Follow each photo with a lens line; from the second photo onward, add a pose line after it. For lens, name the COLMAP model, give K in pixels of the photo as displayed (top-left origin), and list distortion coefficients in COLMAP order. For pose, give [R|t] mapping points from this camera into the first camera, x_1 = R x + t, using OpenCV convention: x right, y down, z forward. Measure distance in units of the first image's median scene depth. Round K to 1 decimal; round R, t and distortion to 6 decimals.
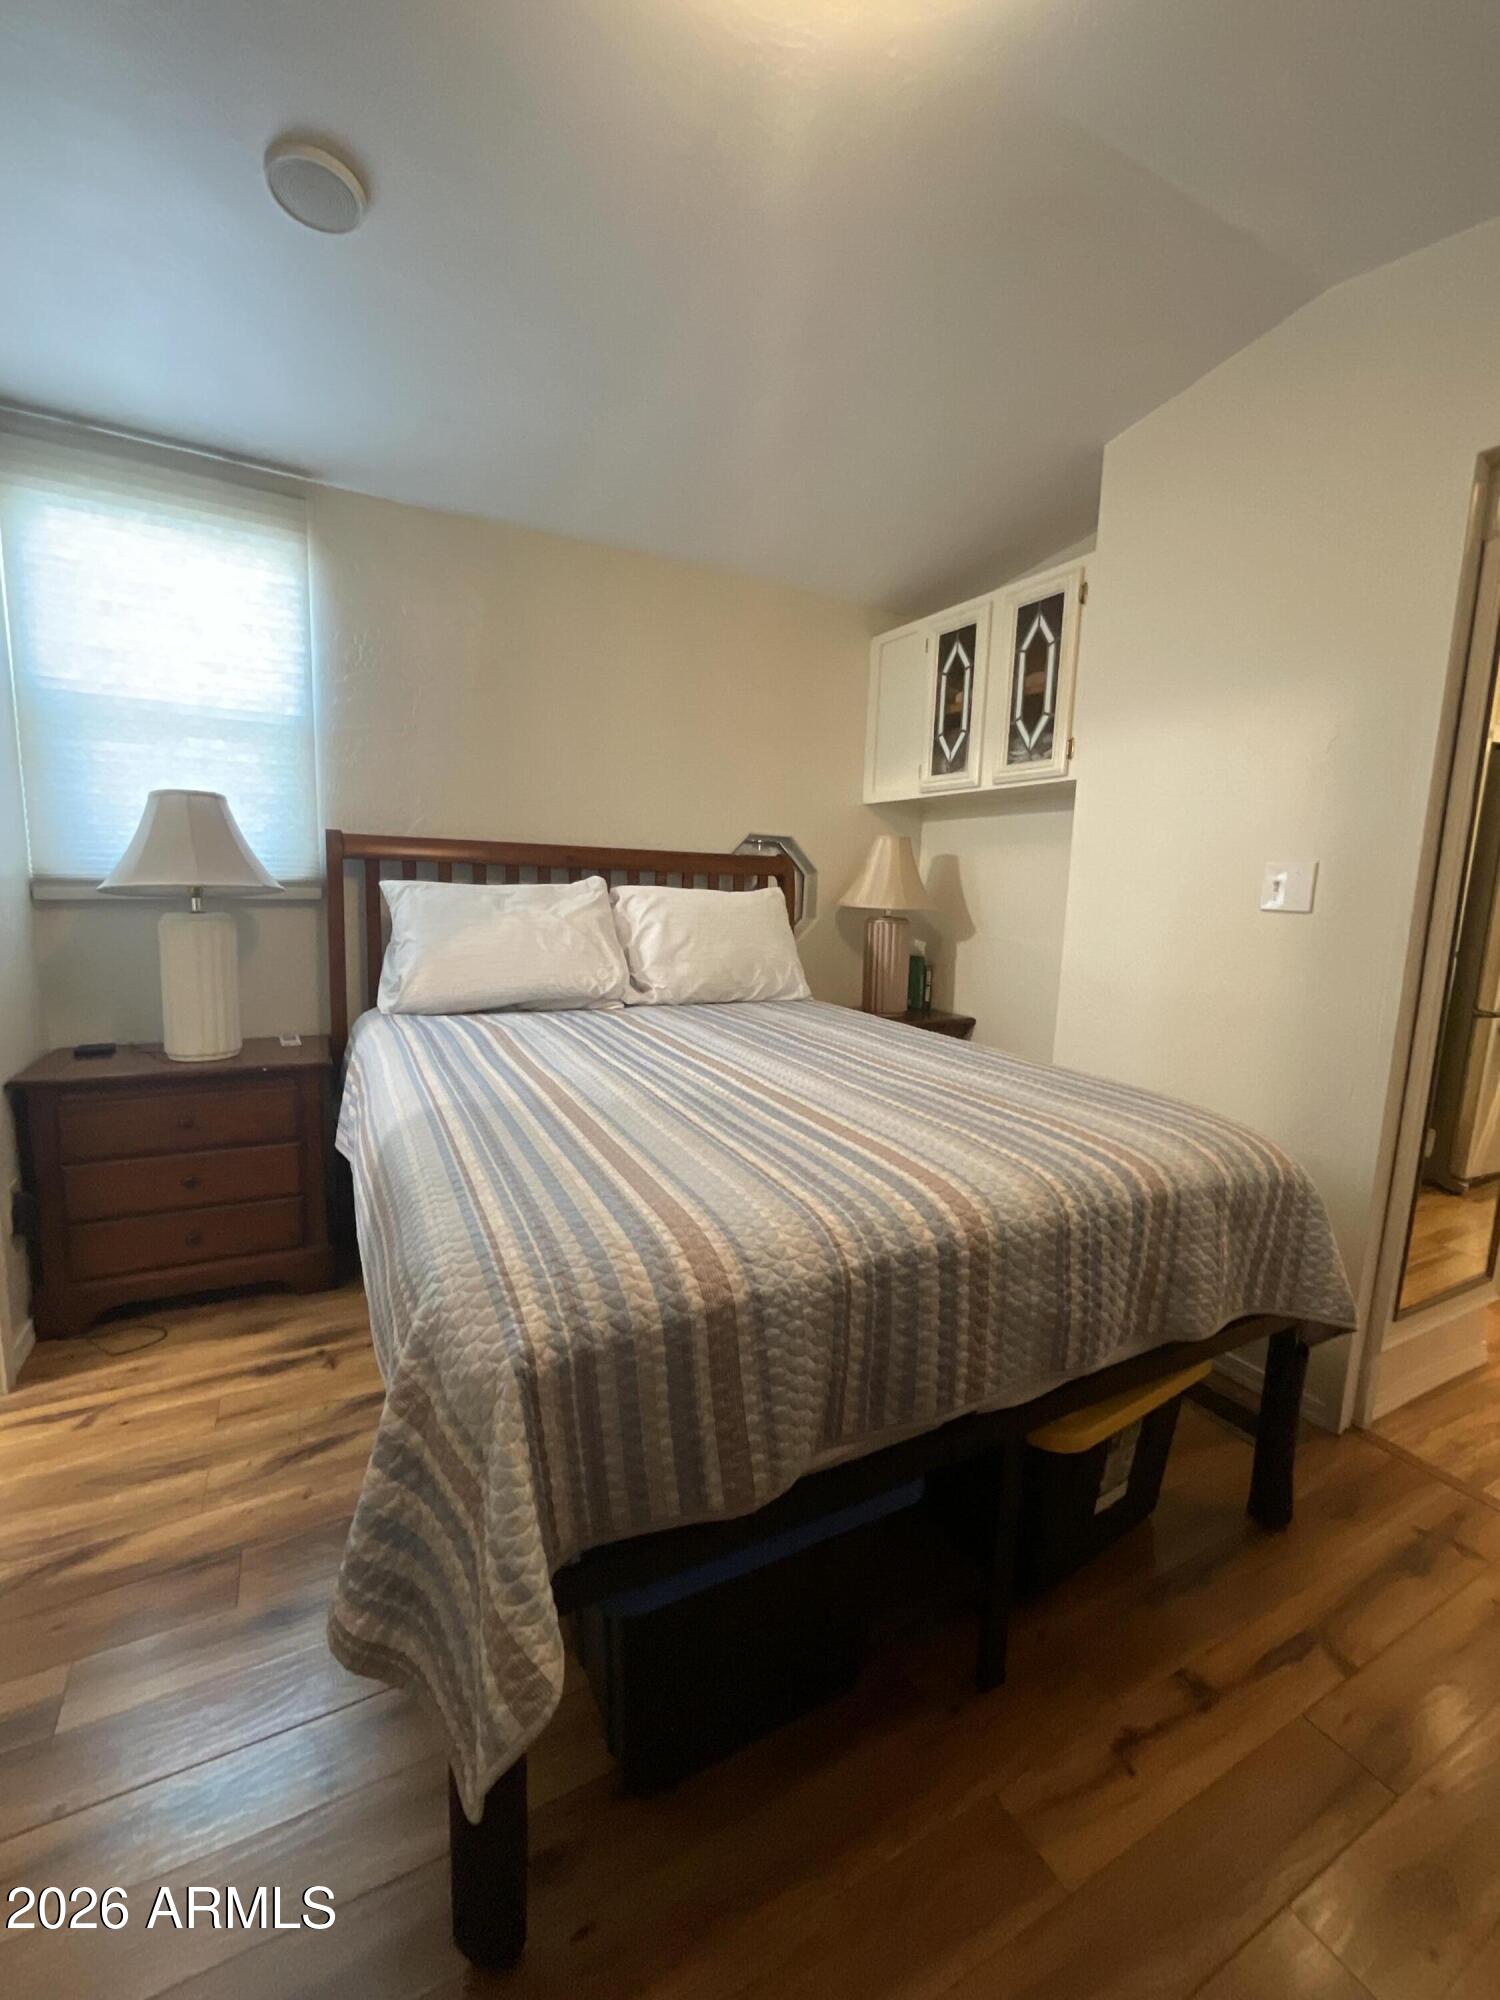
lens RADIAL K [[822.7, 0, 751.2], [0, 822.7, 993.3], [0, 0, 1]] dist [-0.021328, 0.016958]
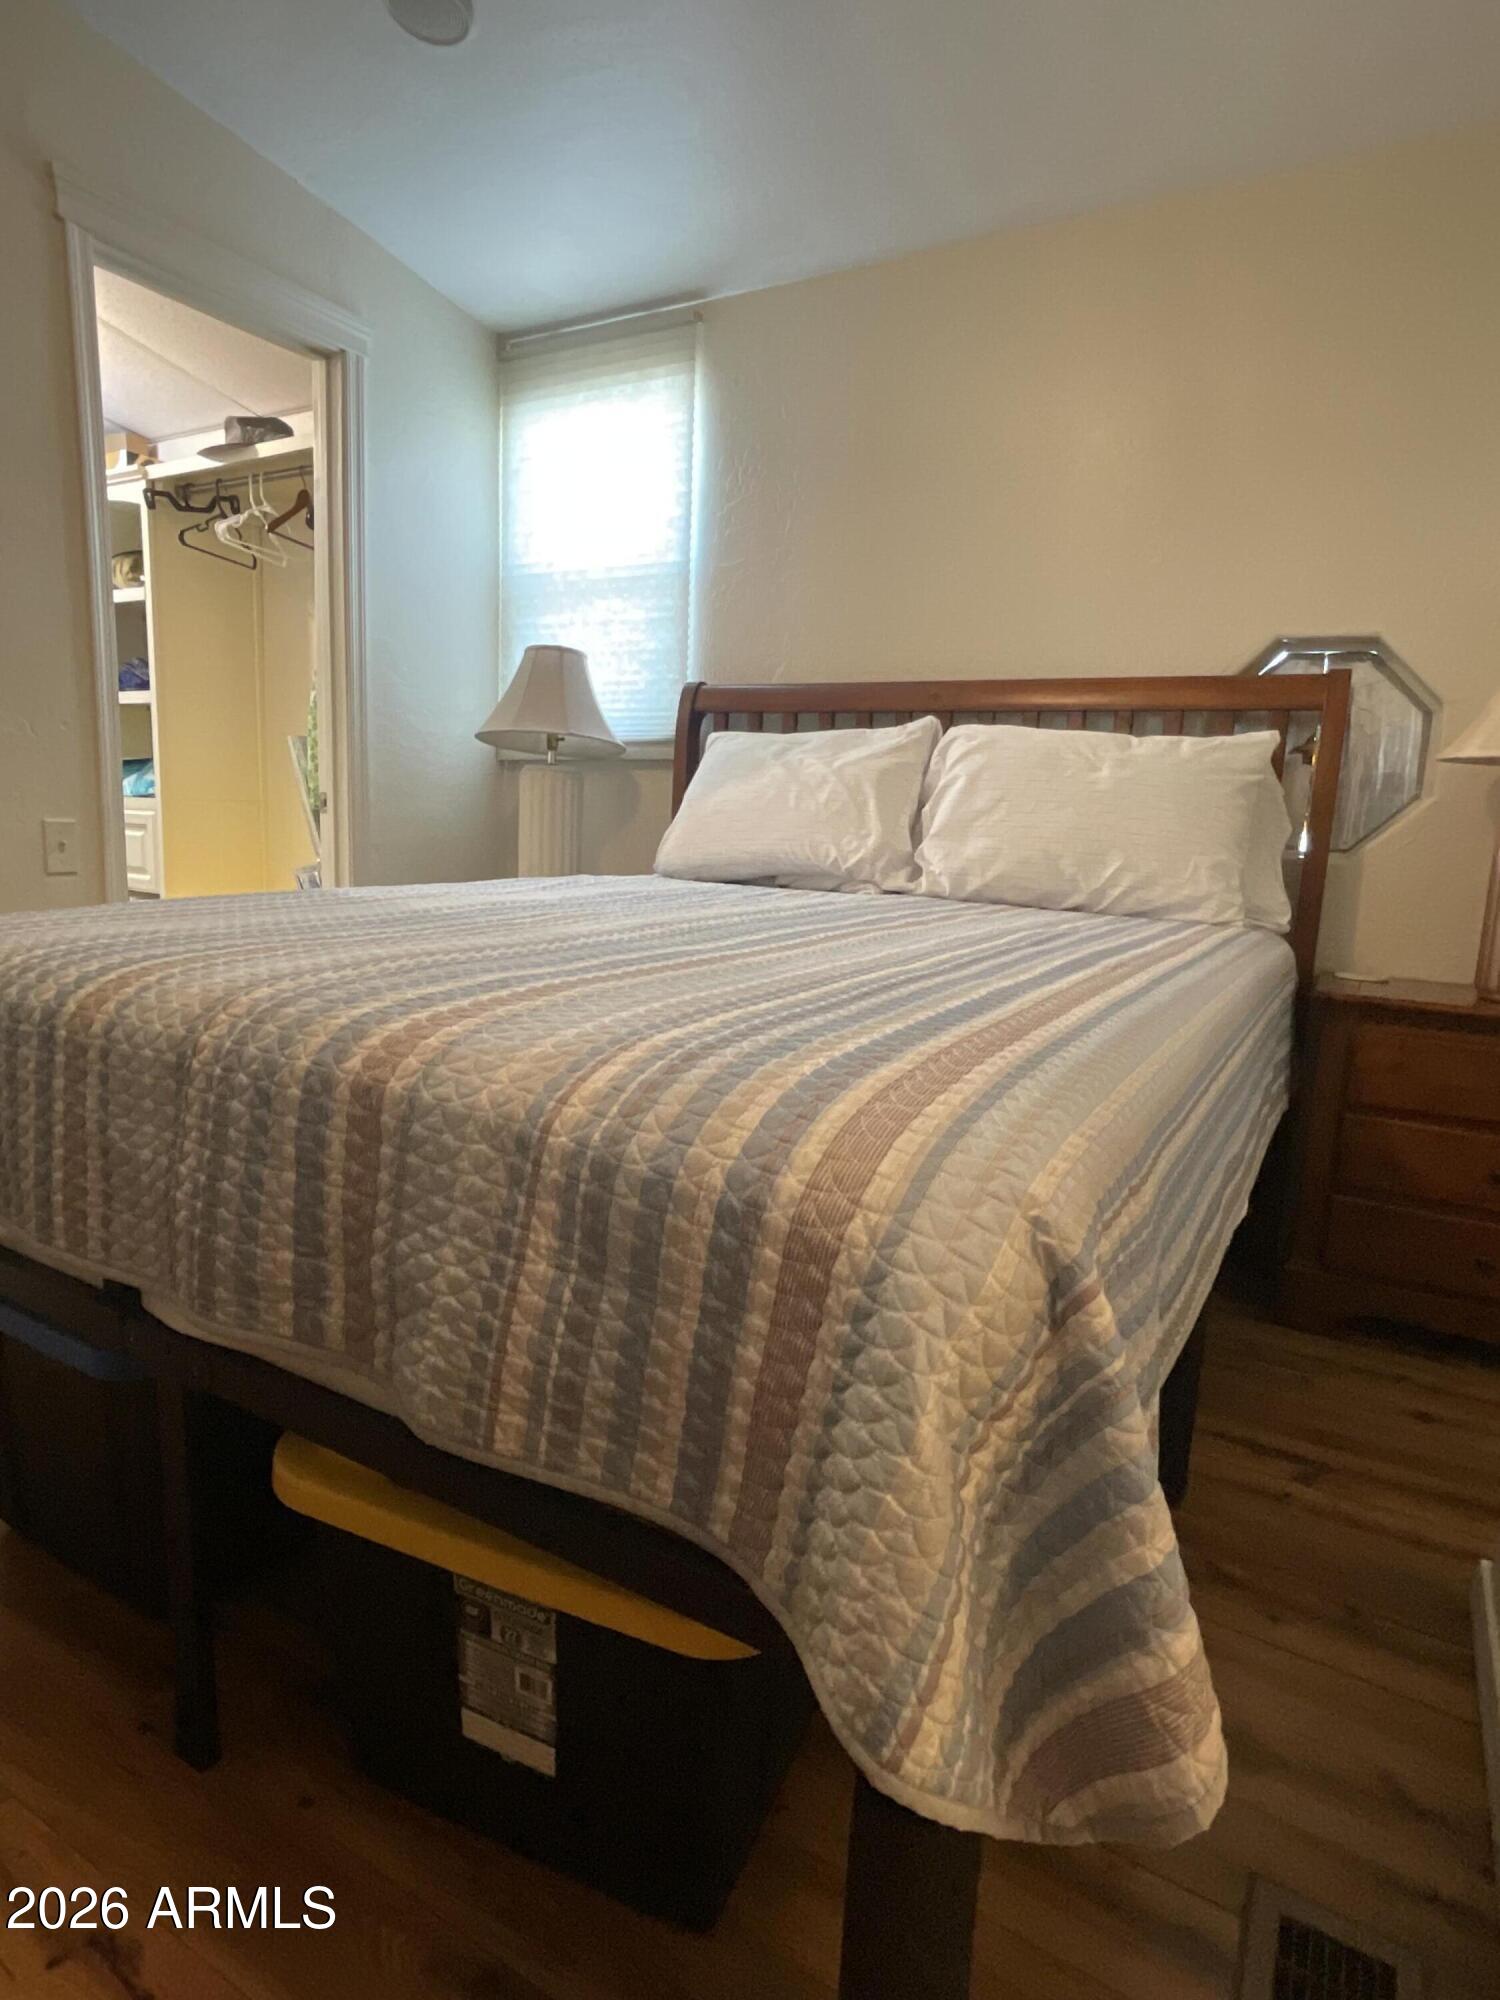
lens RADIAL K [[1076.4, 0, 750.0], [0, 1076.4, 1000.0], [0, 0, 1]] dist [-0.016279, -0.000015]
pose [[0.552852, 0.137561, -0.821847, 0.558368], [-0.142638, 0.987345, 0.069310, 0.058487], [0.820981, 0.078908, 0.565477, 0.401143]]
